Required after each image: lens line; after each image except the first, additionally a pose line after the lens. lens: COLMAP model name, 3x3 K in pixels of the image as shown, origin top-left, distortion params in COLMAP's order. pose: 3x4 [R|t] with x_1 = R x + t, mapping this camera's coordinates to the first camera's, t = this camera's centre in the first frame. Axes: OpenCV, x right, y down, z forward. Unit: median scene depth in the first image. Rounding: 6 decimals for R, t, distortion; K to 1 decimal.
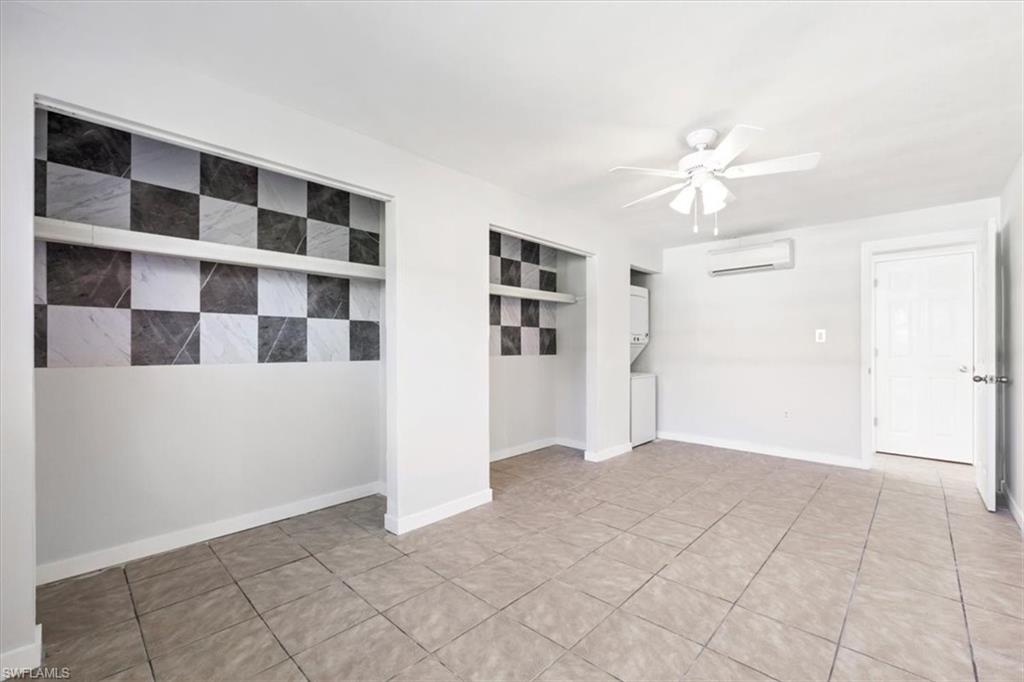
lens RADIAL K [[424.8, 0, 508.8], [0, 424.8, 347.3], [0, 0, 1]] dist [-0.003156, -0.000320]
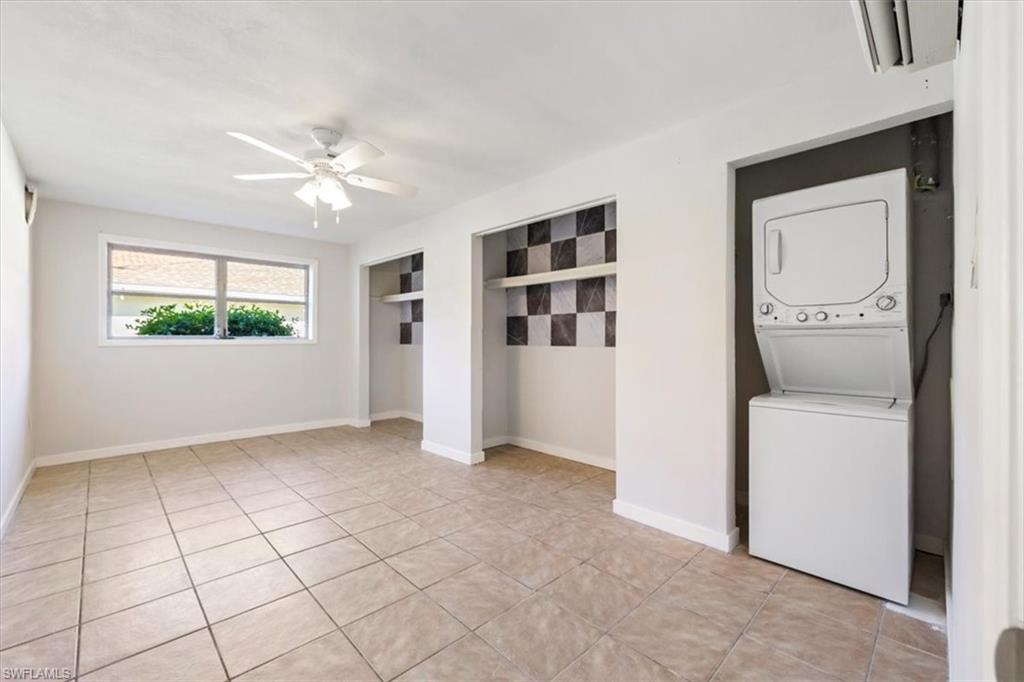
lens RADIAL K [[424.8, 0, 511.4], [0, 424.8, 336.8], [0, 0, 1]] dist [-0.003156, -0.000320]
pose [[-0.030597, -0.001783, -0.999530, 0.860015], [0.000448, 0.999998, -0.001797, 0.001313], [0.999532, -0.000503, -0.030596, 0.858427]]
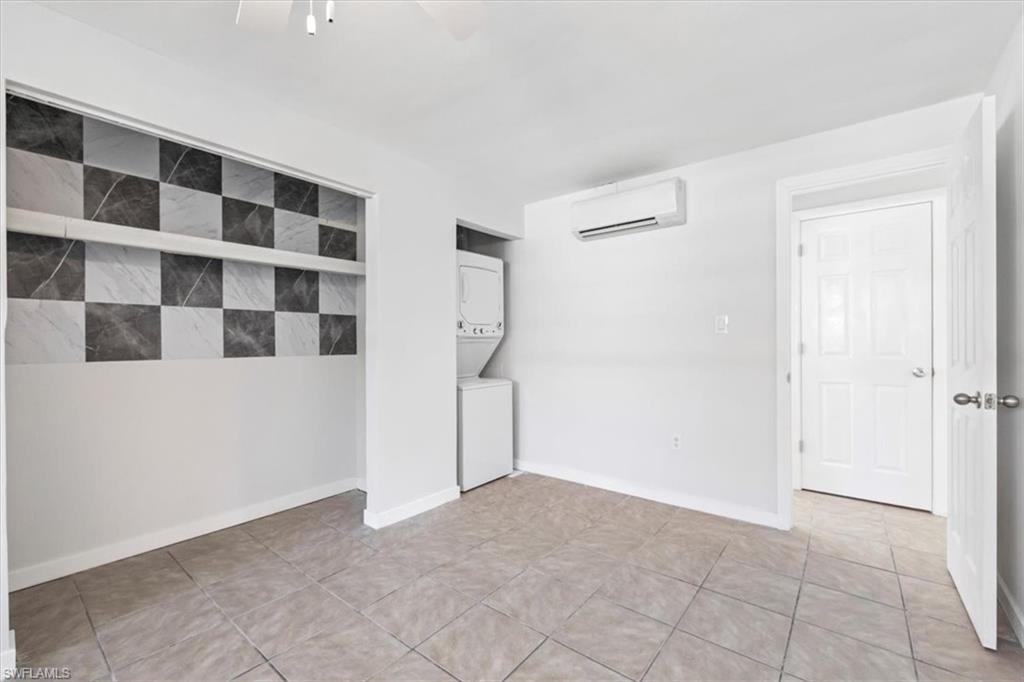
lens RADIAL K [[424.8, 0, 511.6], [0, 424.8, 343.1], [0, 0, 1]] dist [-0.003156, -0.000320]
pose [[0.995806, -0.004951, 0.091357, 0.344407], [0.004775, 0.999986, 0.002144, -0.000742], [-0.091366, -0.001699, 0.995816, 0.365111]]
